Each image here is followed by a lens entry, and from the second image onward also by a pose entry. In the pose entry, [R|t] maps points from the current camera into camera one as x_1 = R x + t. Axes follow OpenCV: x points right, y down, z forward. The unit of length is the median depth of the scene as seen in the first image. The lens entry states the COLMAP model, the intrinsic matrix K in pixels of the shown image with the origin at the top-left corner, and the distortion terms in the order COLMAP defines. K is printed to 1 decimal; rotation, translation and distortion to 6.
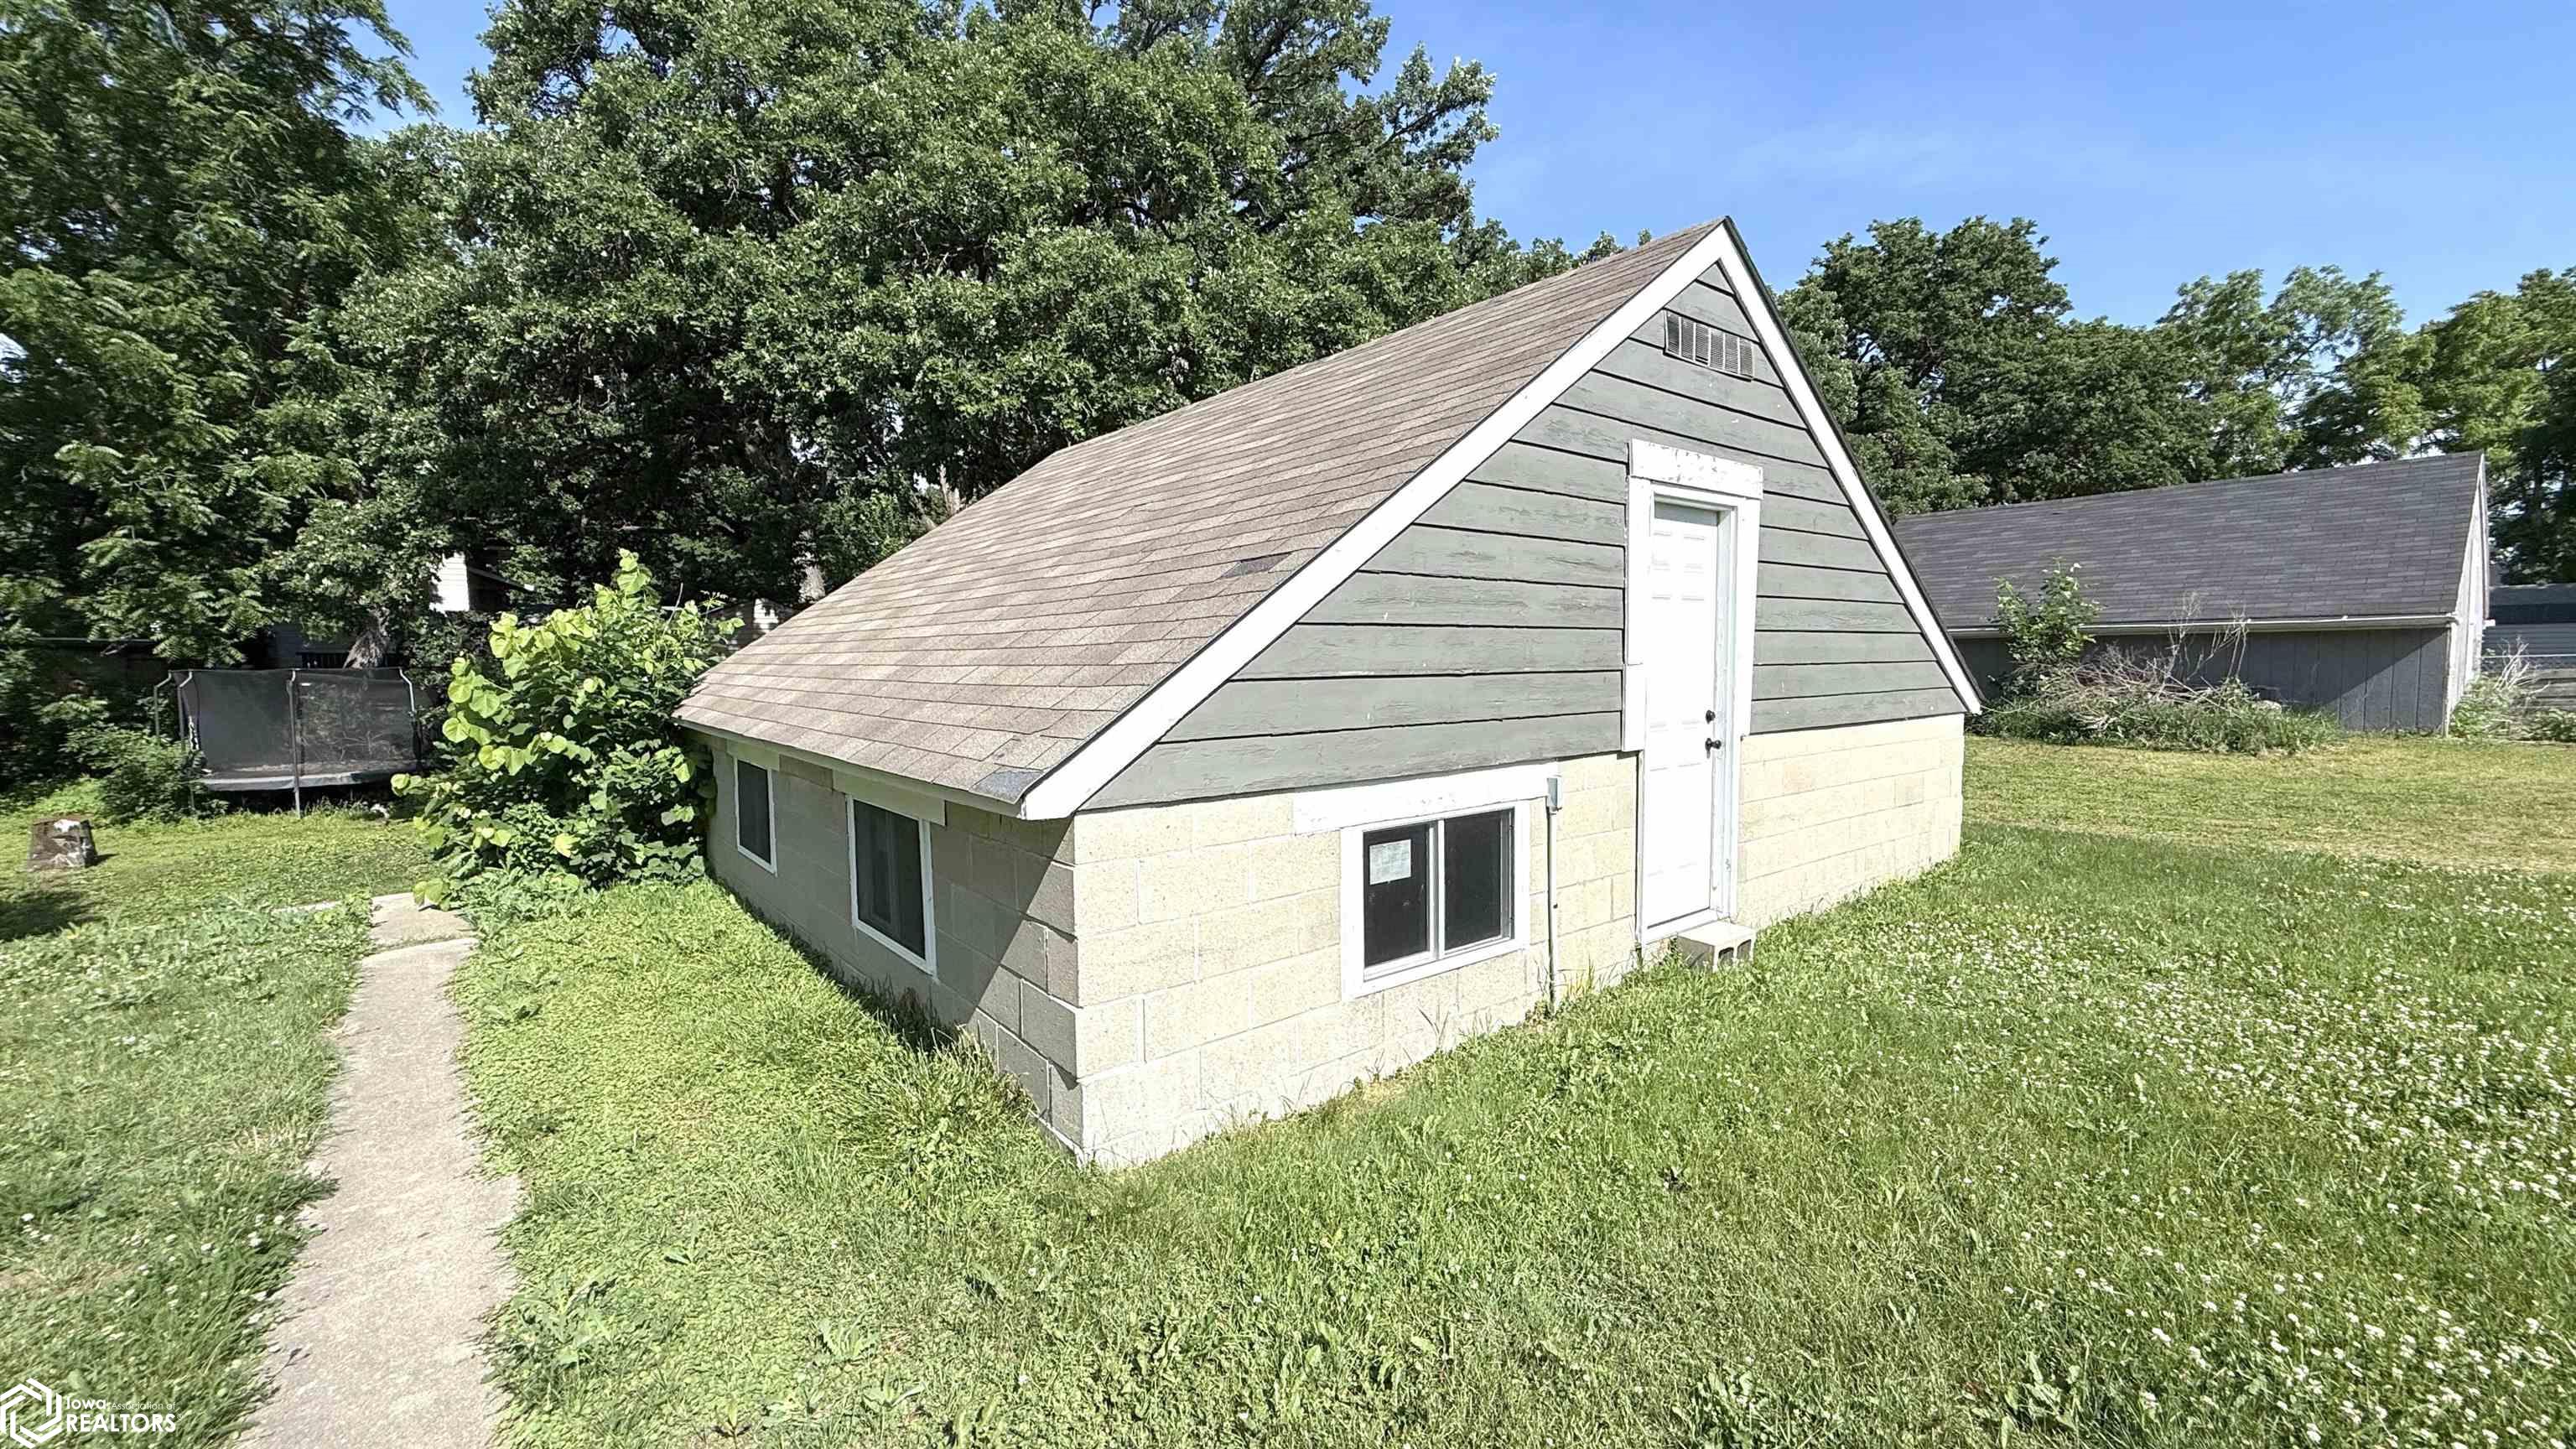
lens RADIAL K [[1043.1, 0, 1288.0], [0, 1043.1, 724.5], [0, 0, 1]] dist [-0.000331, -0.000041]
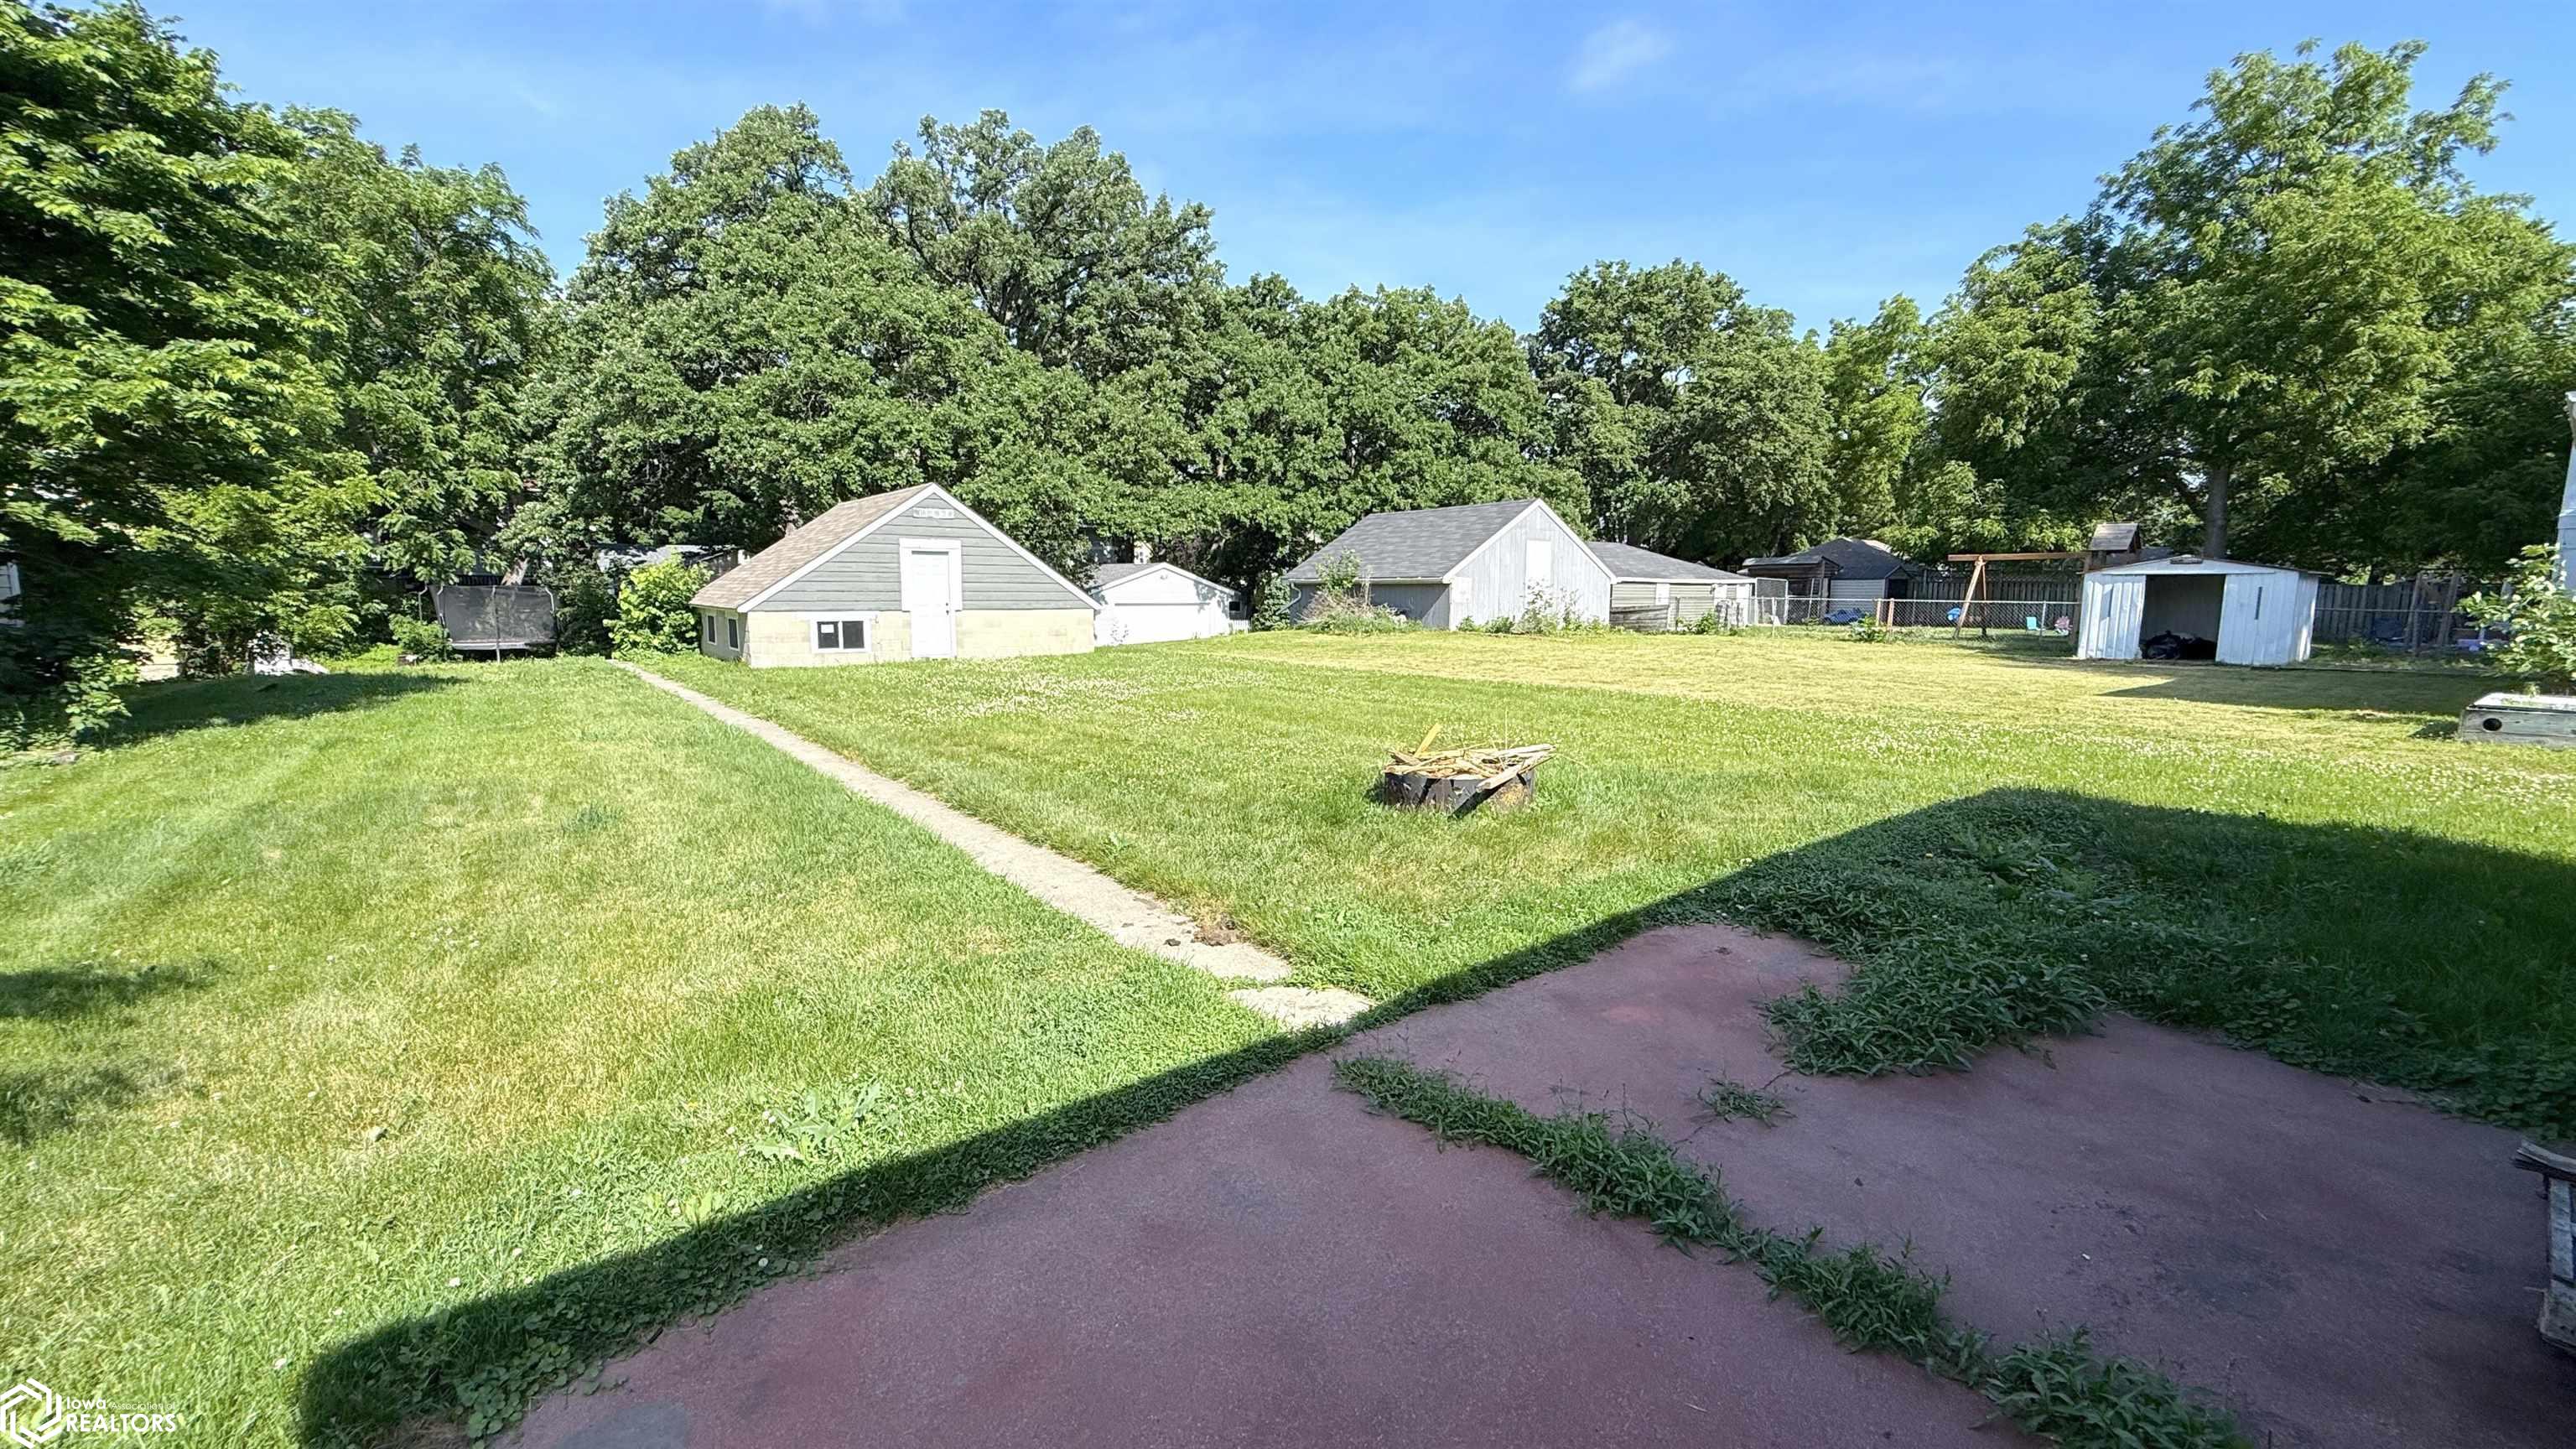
lens RADIAL K [[1030.8, 0, 1288.0], [0, 1030.8, 724.5], [0, 0, 1]] dist [-0.000371, 0.000063]
pose [[0.999721, 0.017417, -0.015927, 0.808736], [-0.016327, 0.997674, 0.066186, 0.076750], [0.017043, -0.065907, 0.997680, -1.330517]]
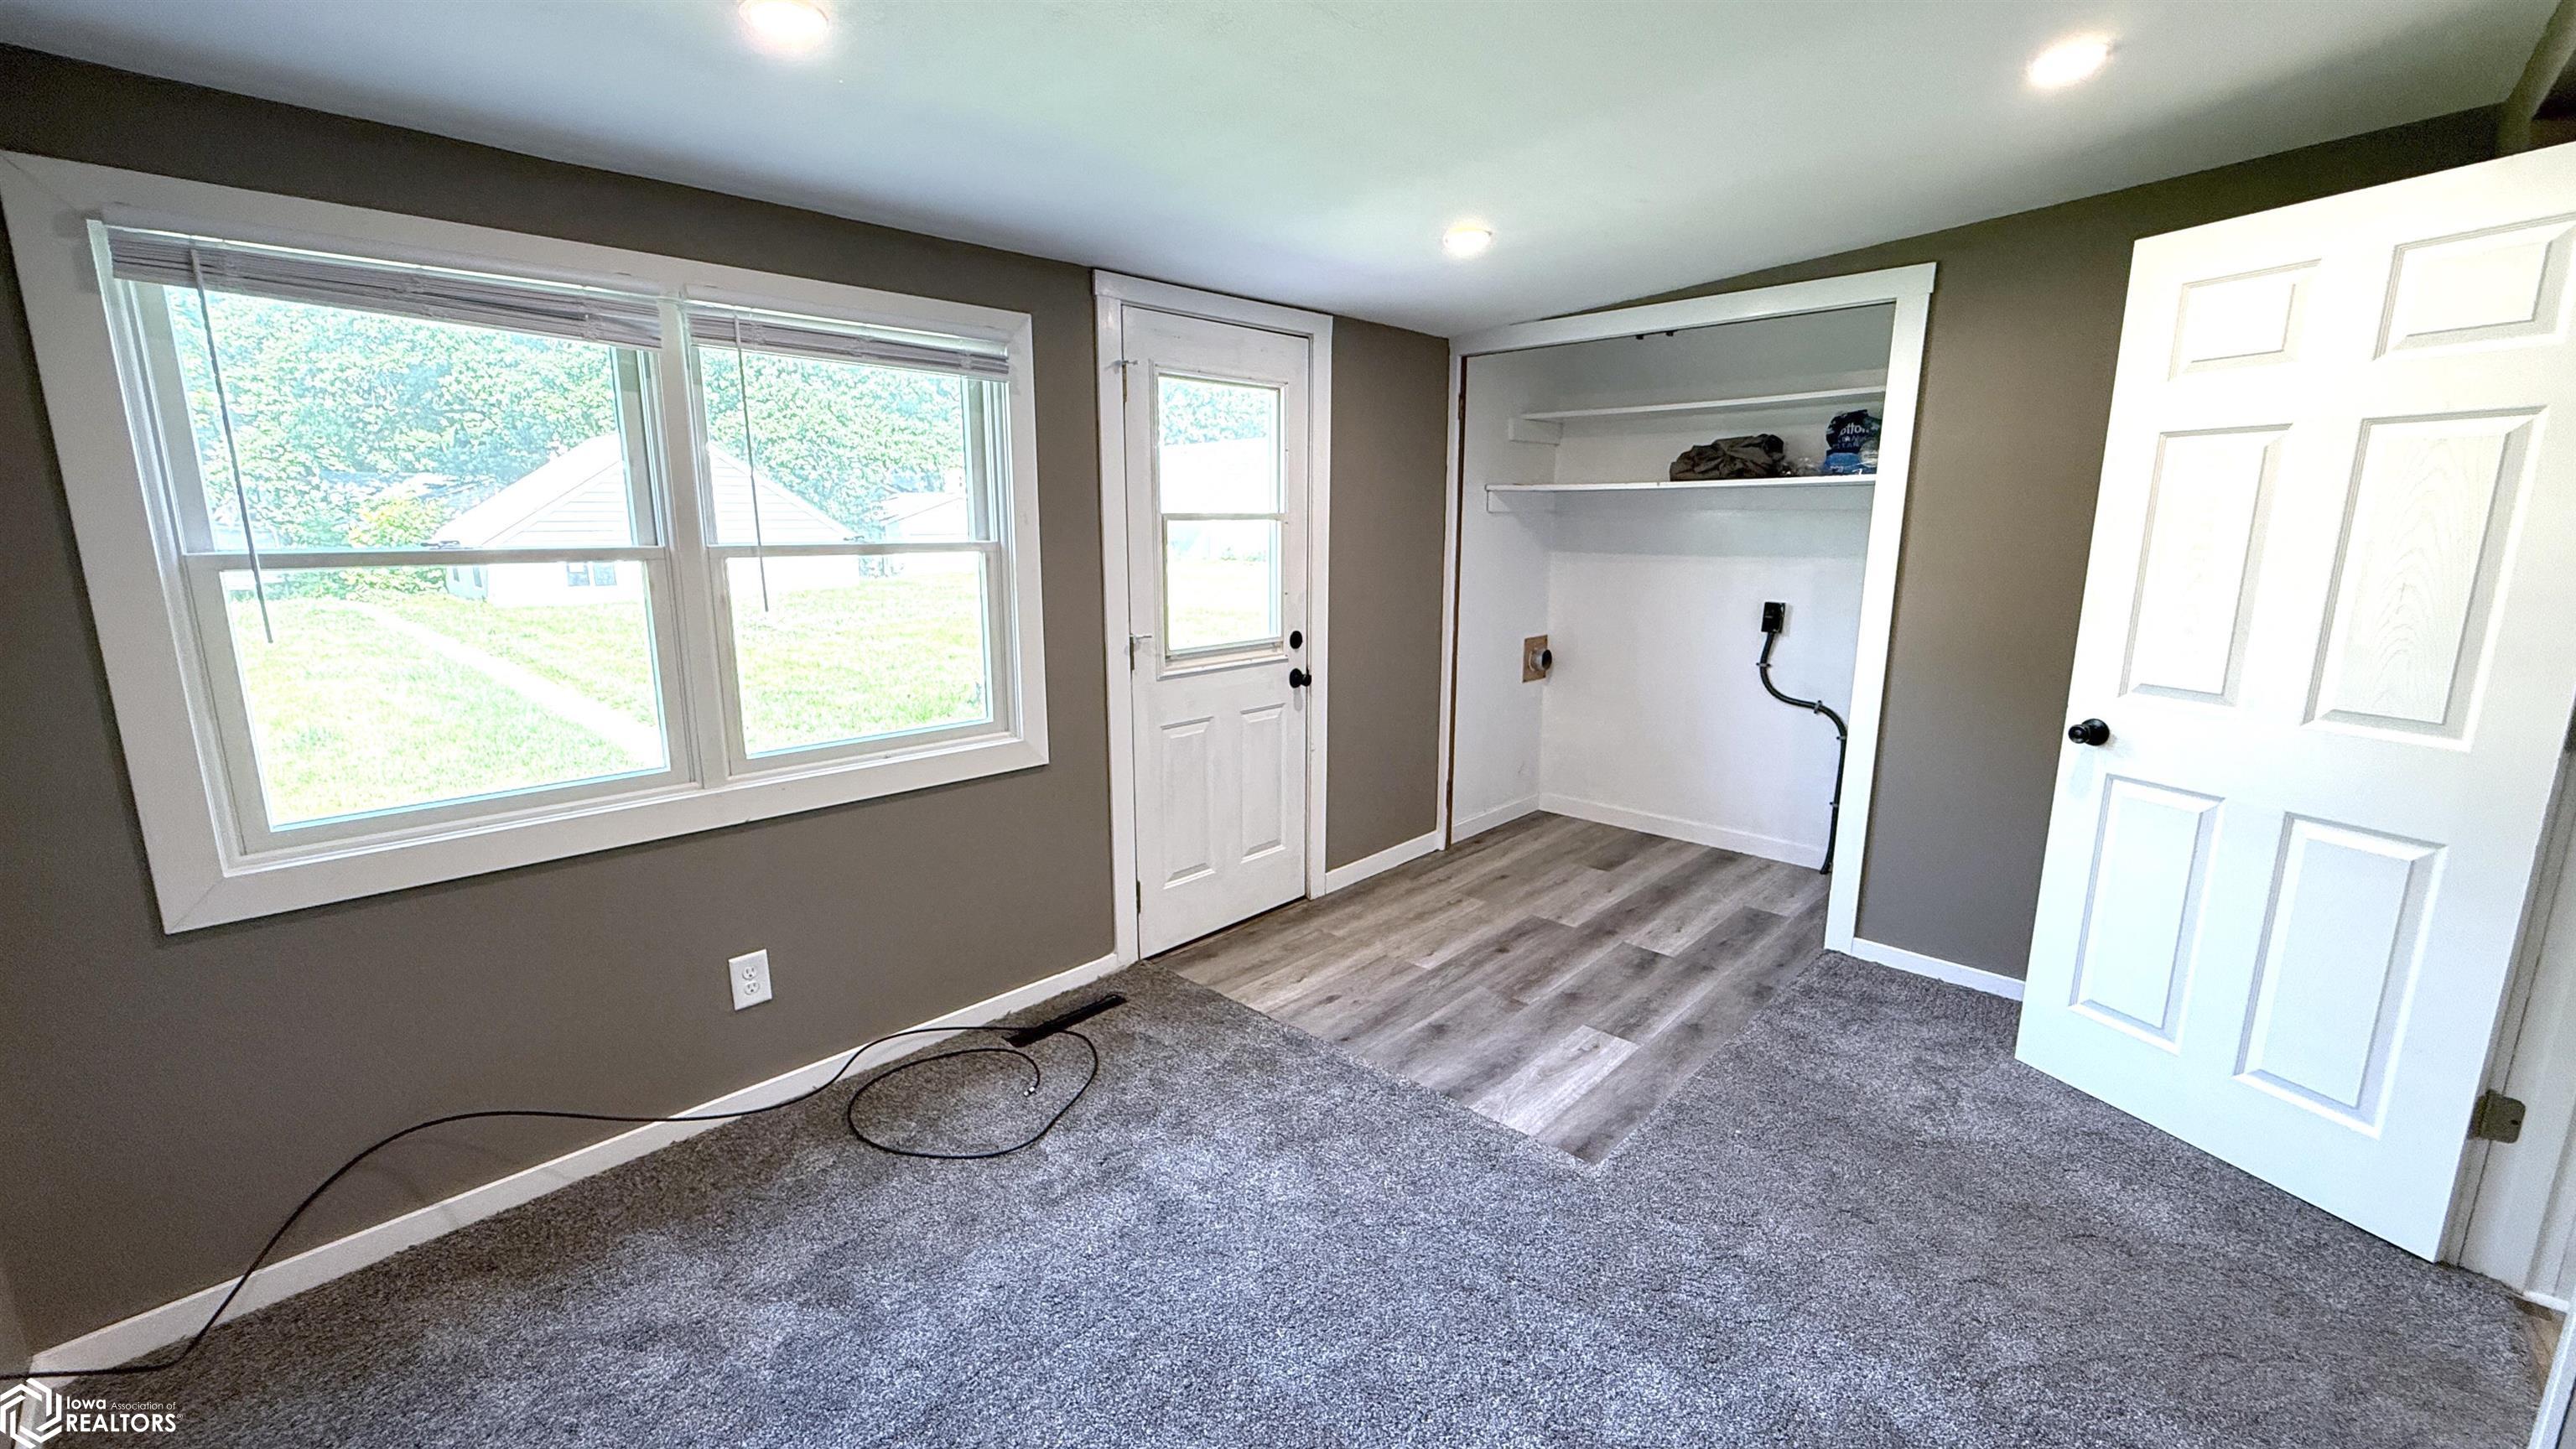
lens RADIAL K [[1043.1, 0, 1288.0], [0, 1043.1, 724.5], [0, 0, 1]] dist [-0.000331, -0.000041]
pose [[0.992095, -0.014330, 0.124668, 0.974995], [-0.002572, 0.990928, 0.134368, 0.067605], [-0.125463, -0.133626, 0.983058, -1.537150]]
